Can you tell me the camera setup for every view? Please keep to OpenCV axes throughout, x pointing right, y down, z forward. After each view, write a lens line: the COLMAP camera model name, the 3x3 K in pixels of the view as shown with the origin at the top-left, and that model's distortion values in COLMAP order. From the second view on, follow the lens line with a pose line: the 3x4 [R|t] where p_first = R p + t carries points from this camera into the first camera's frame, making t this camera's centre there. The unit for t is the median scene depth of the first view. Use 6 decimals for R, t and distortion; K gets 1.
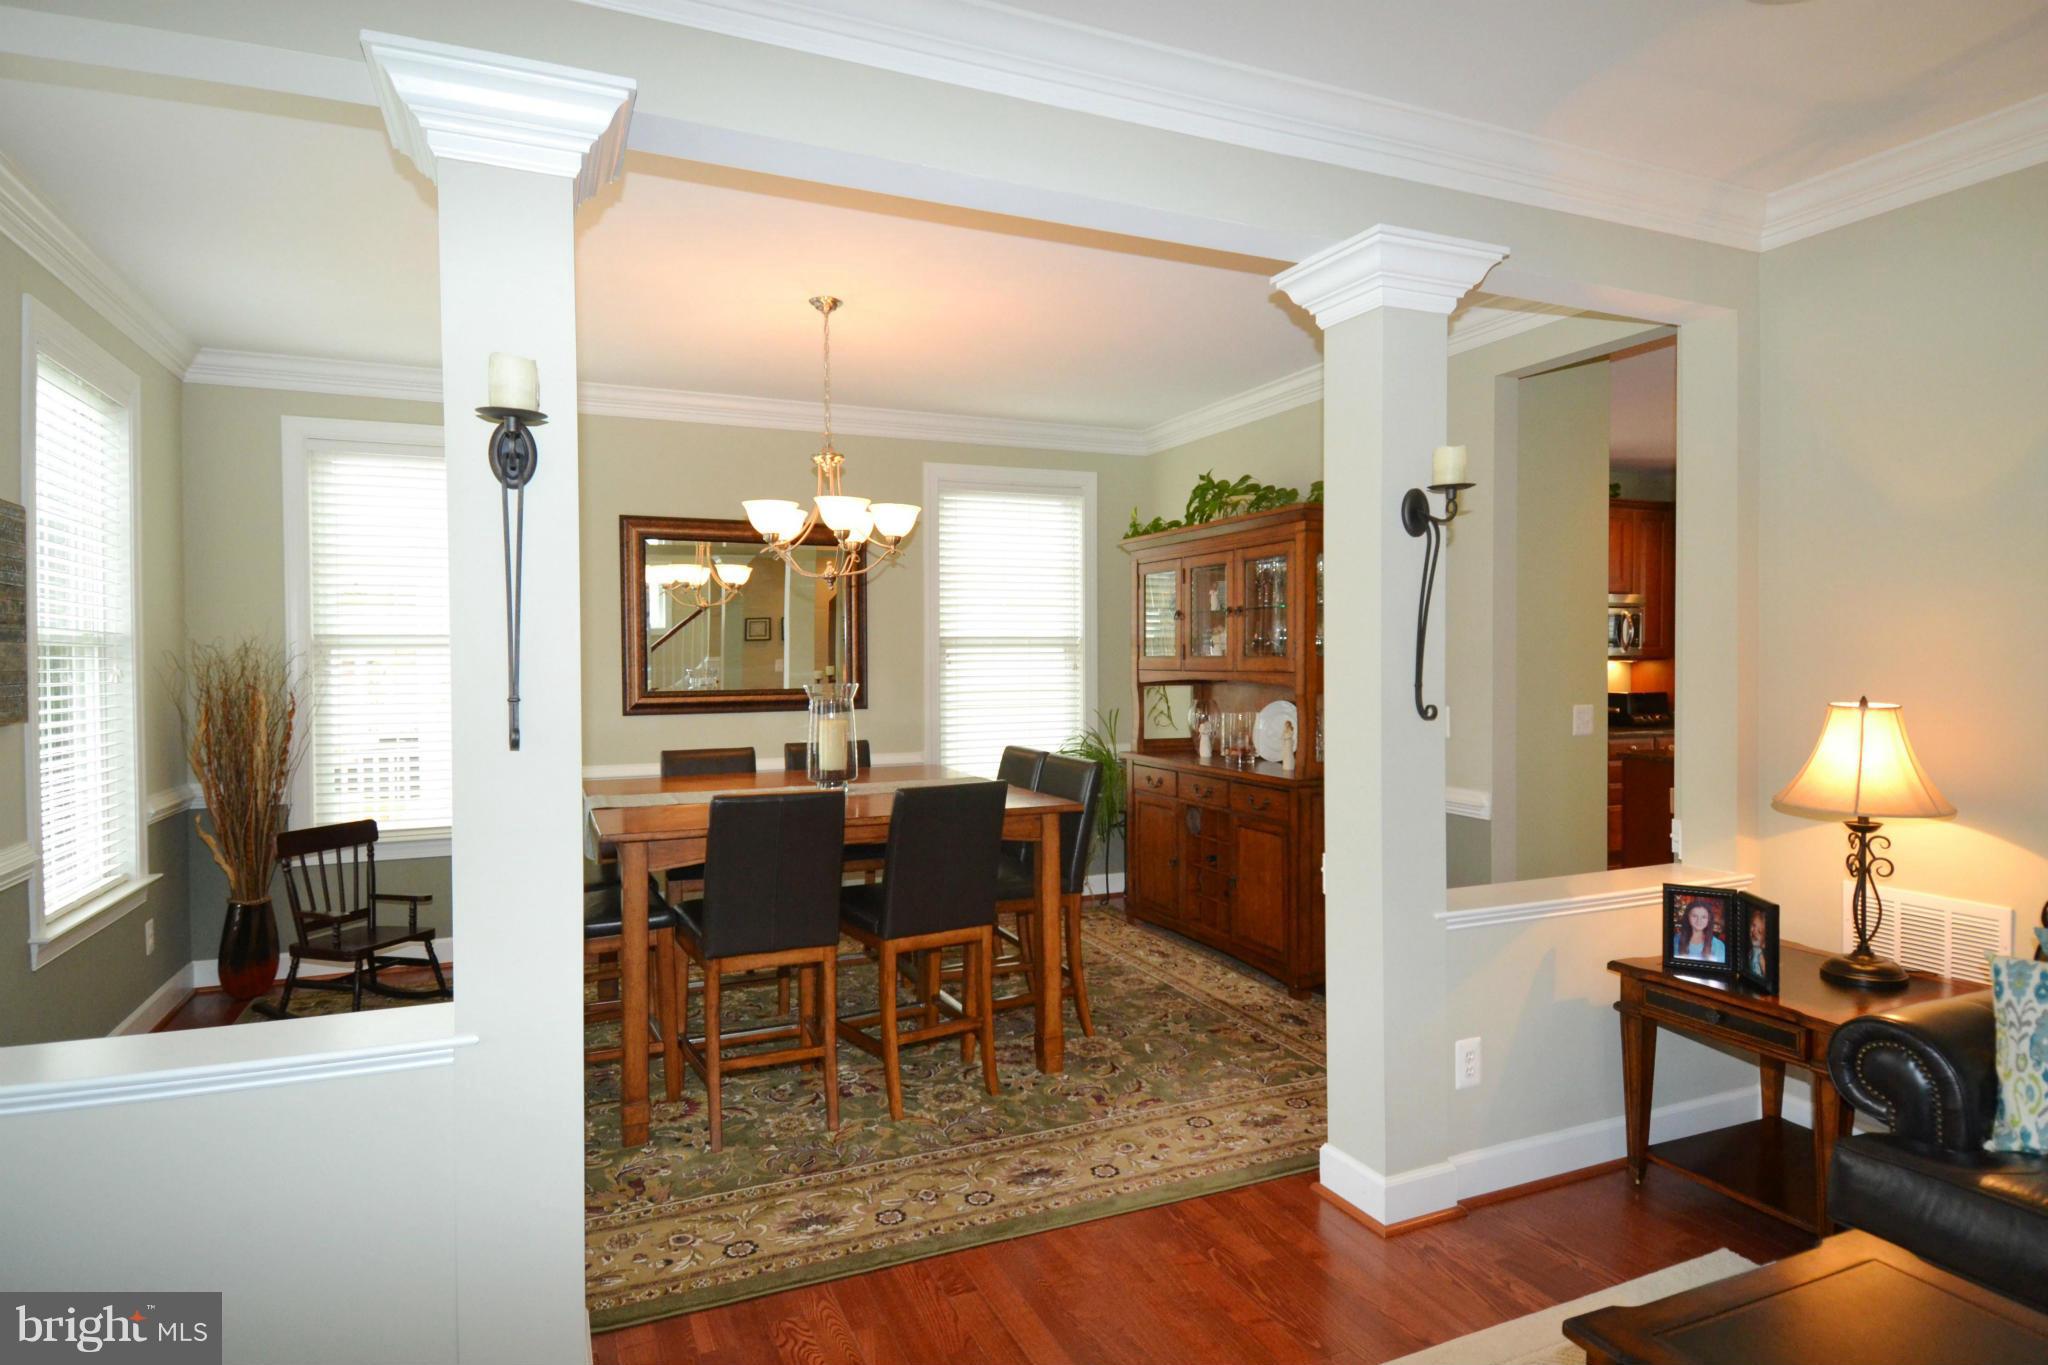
lens RADIAL K [[1098.4, 0, 1019.9], [0, 1098.4, 675.8], [0, 0, 1]] dist [0.047343, -0.053833]
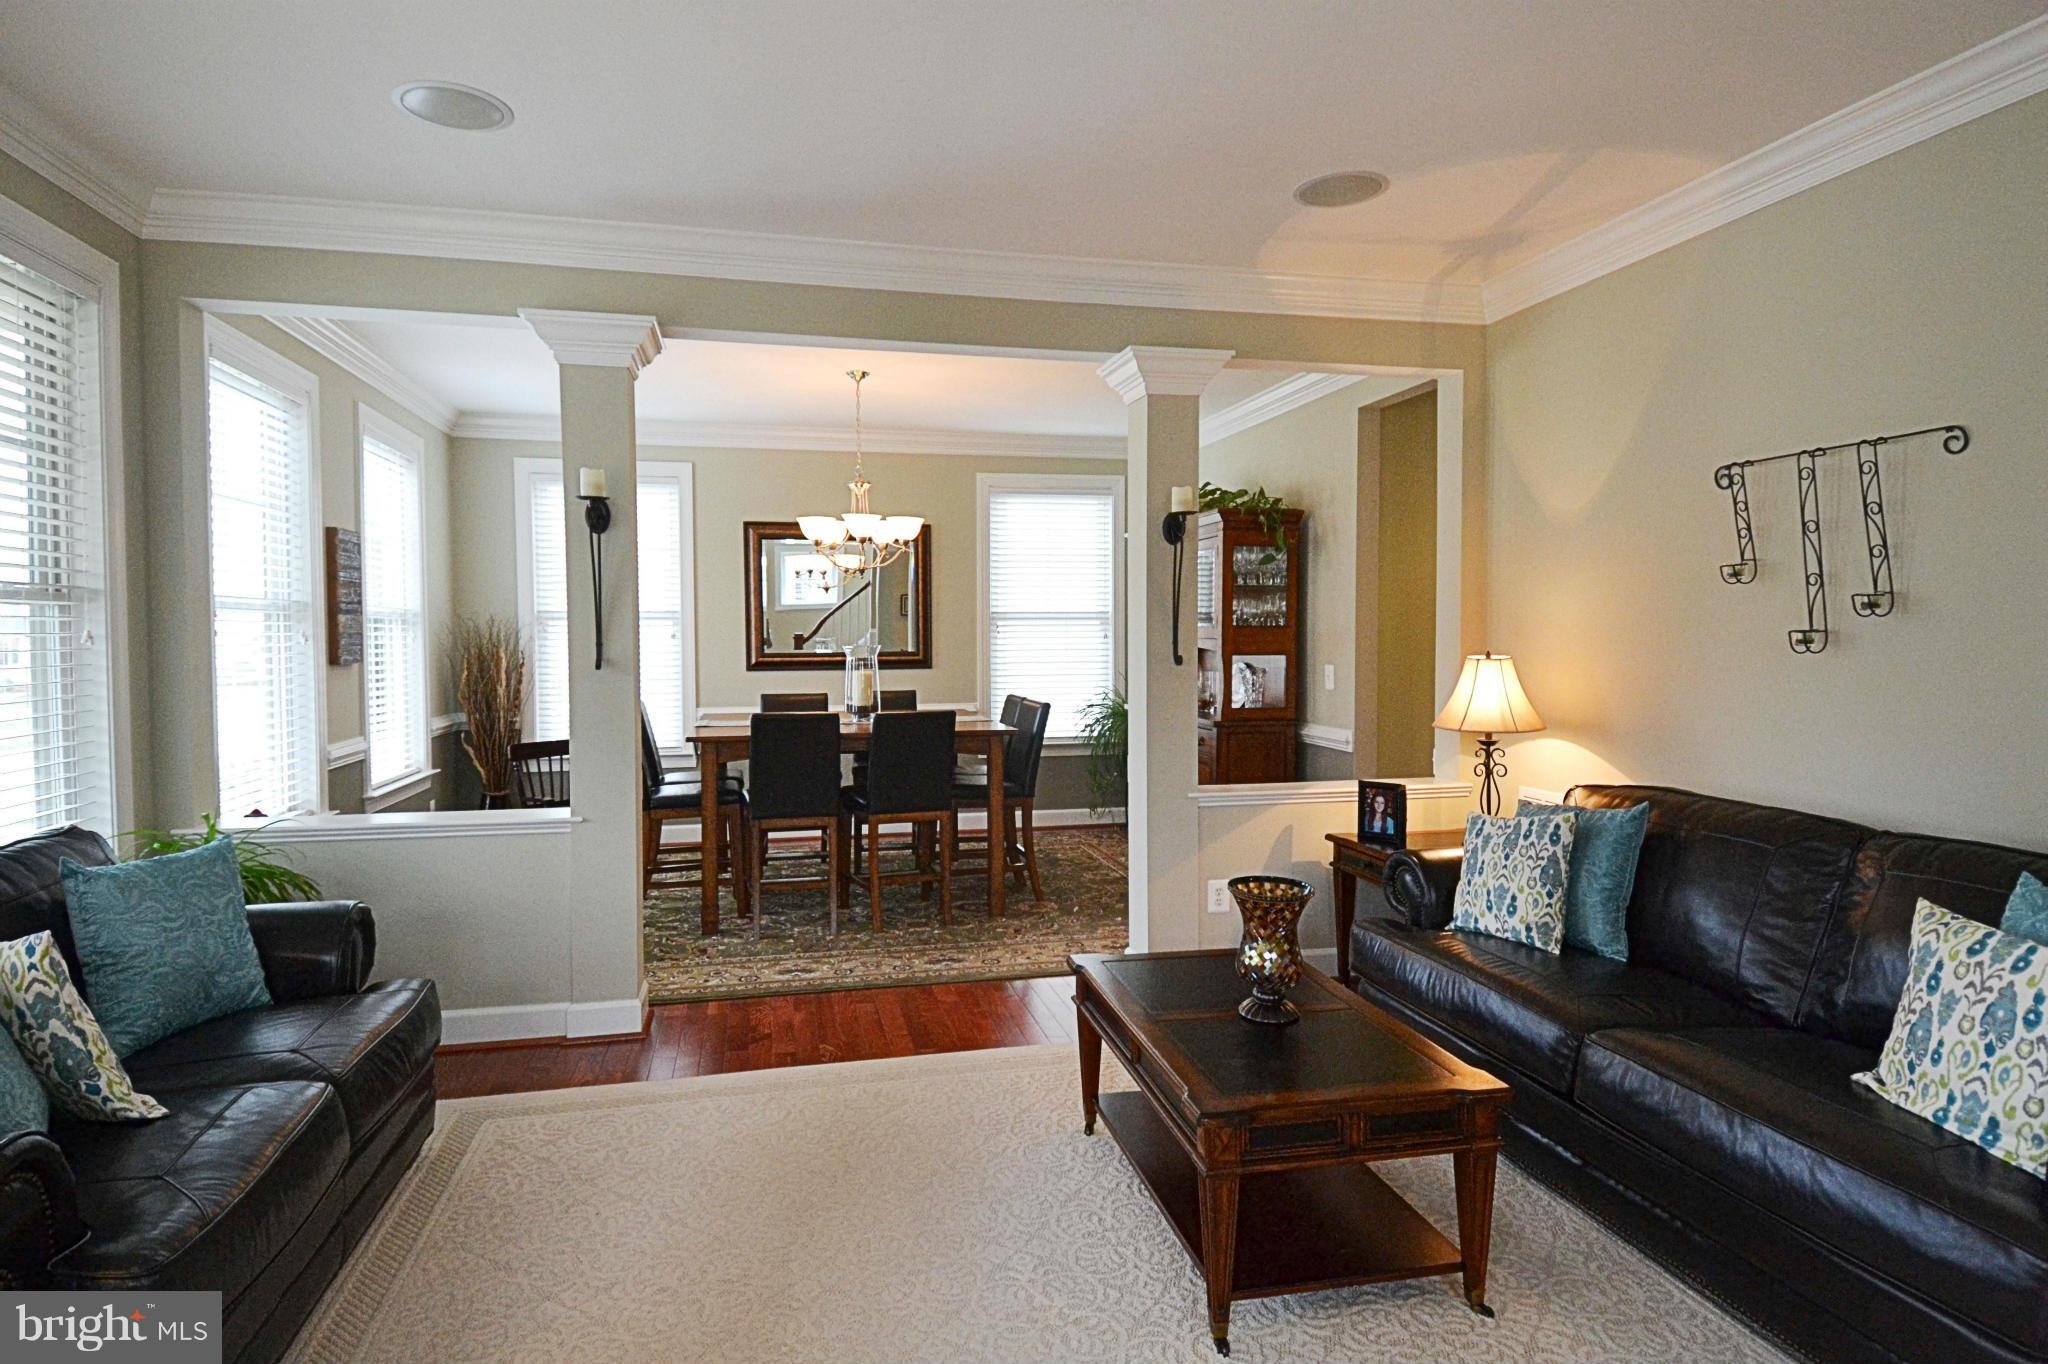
lens RADIAL K [[1116.0, 0, 1022.4], [0, 1116.0, 675.1], [0, 0, 1]] dist [0.052756, -0.055515]
pose [[0.982569, 0.008257, -0.185715, 0.371763], [-0.004336, 0.999759, 0.021507, 0.017712], [0.185847, -0.020327, 0.982368, -0.461849]]
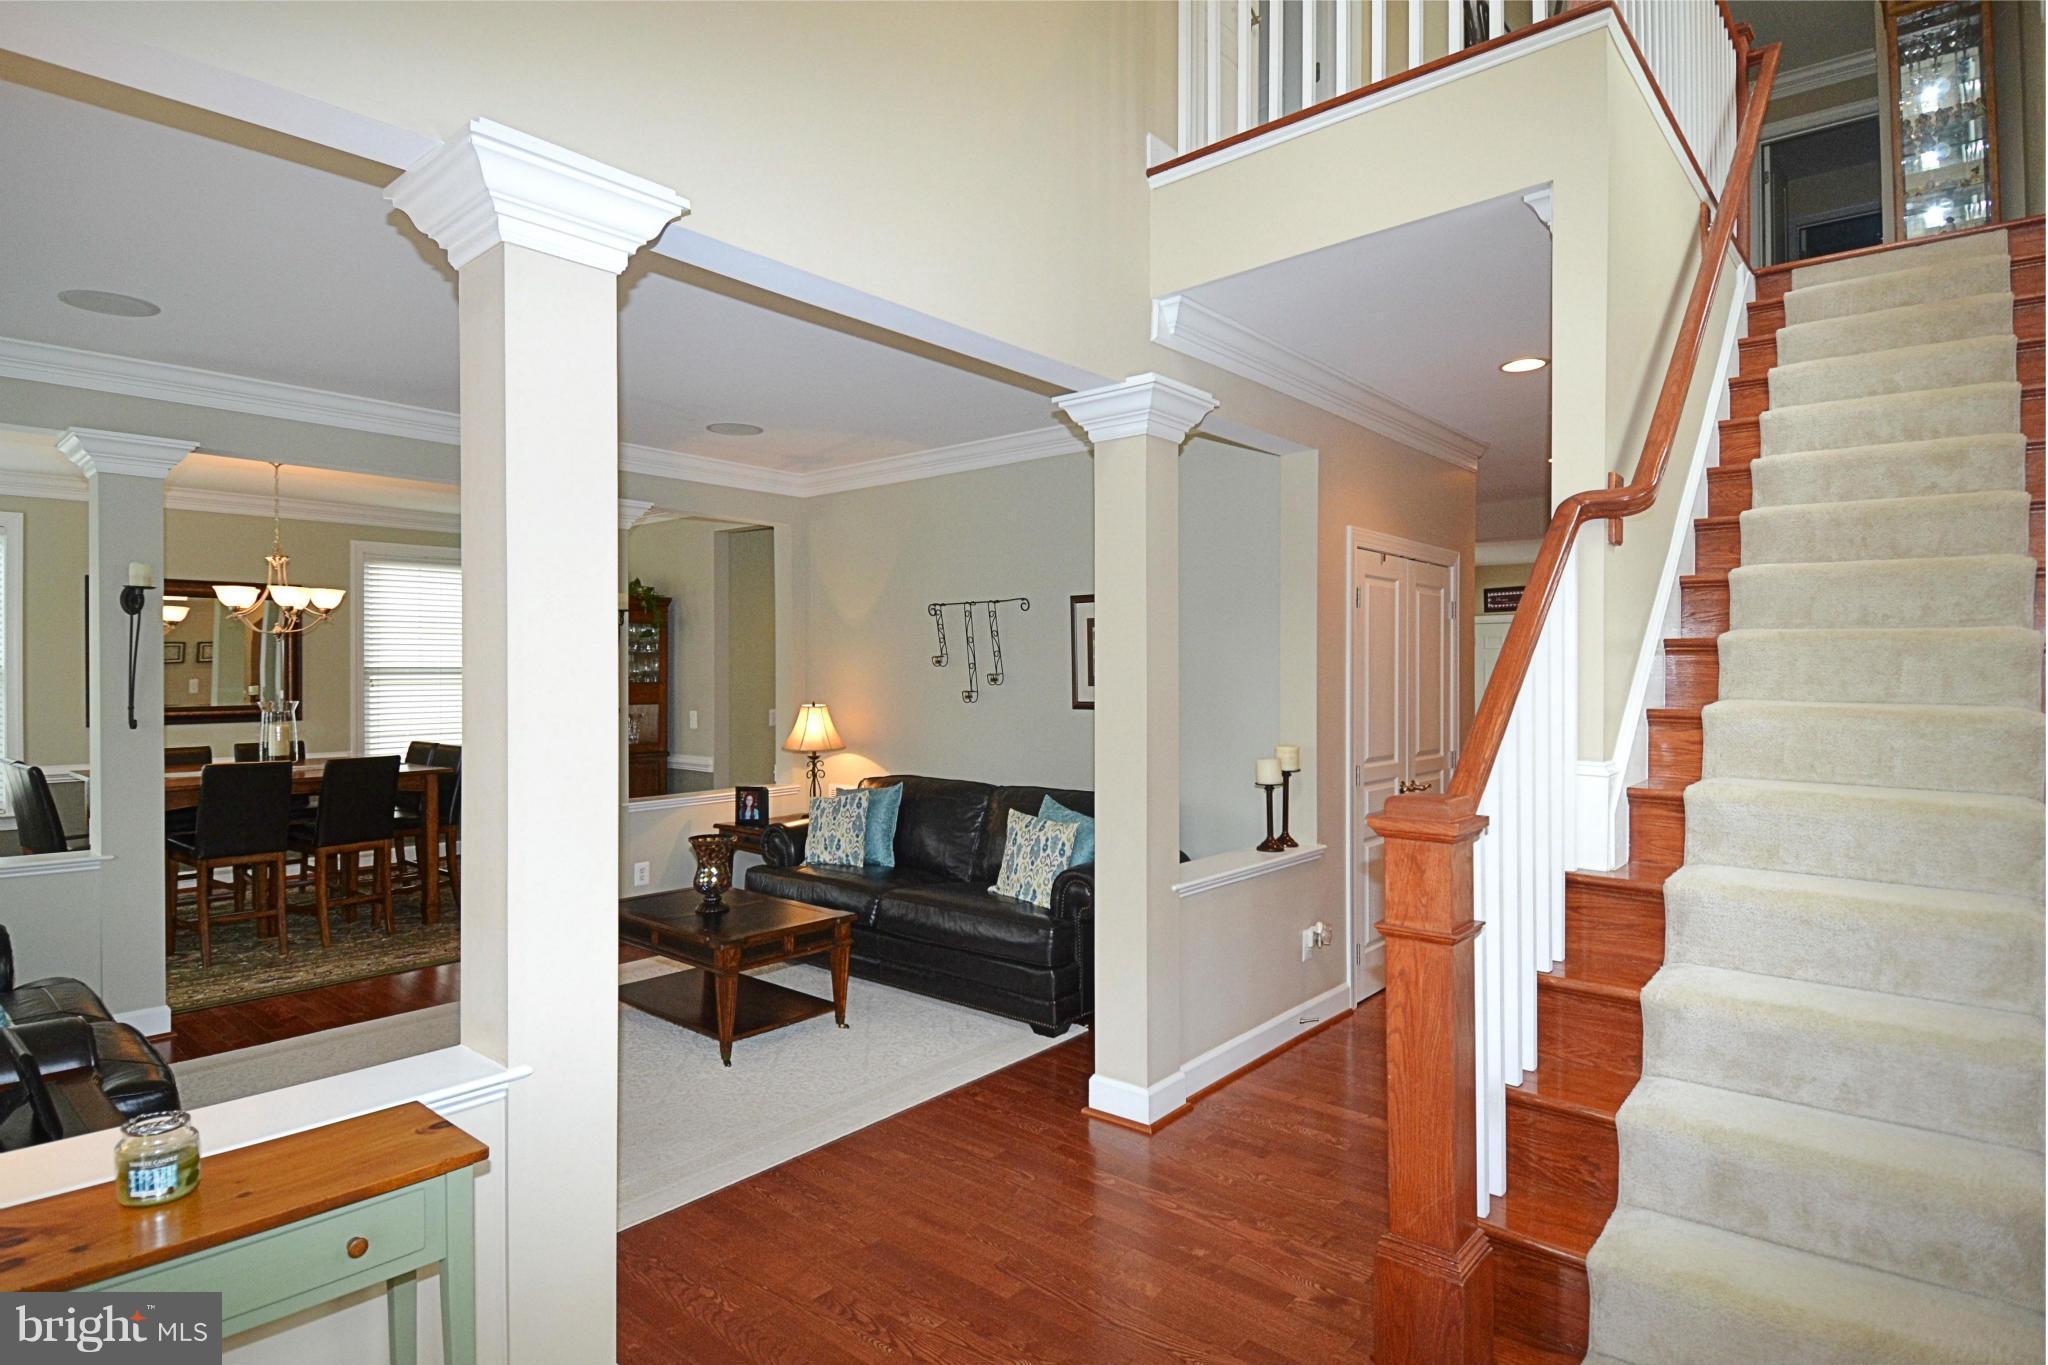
lens RADIAL K [[1077.9, 0, 1019.2], [0, 1077.9, 674.6], [0, 0, 1]] dist [0.043860, -0.049254]
pose [[0.897823, 0.001856, 0.440354, 0.117991], [0.005340, 0.999872, -0.015102, -0.001923], [-0.440325, 0.015910, 0.897697, -1.074078]]
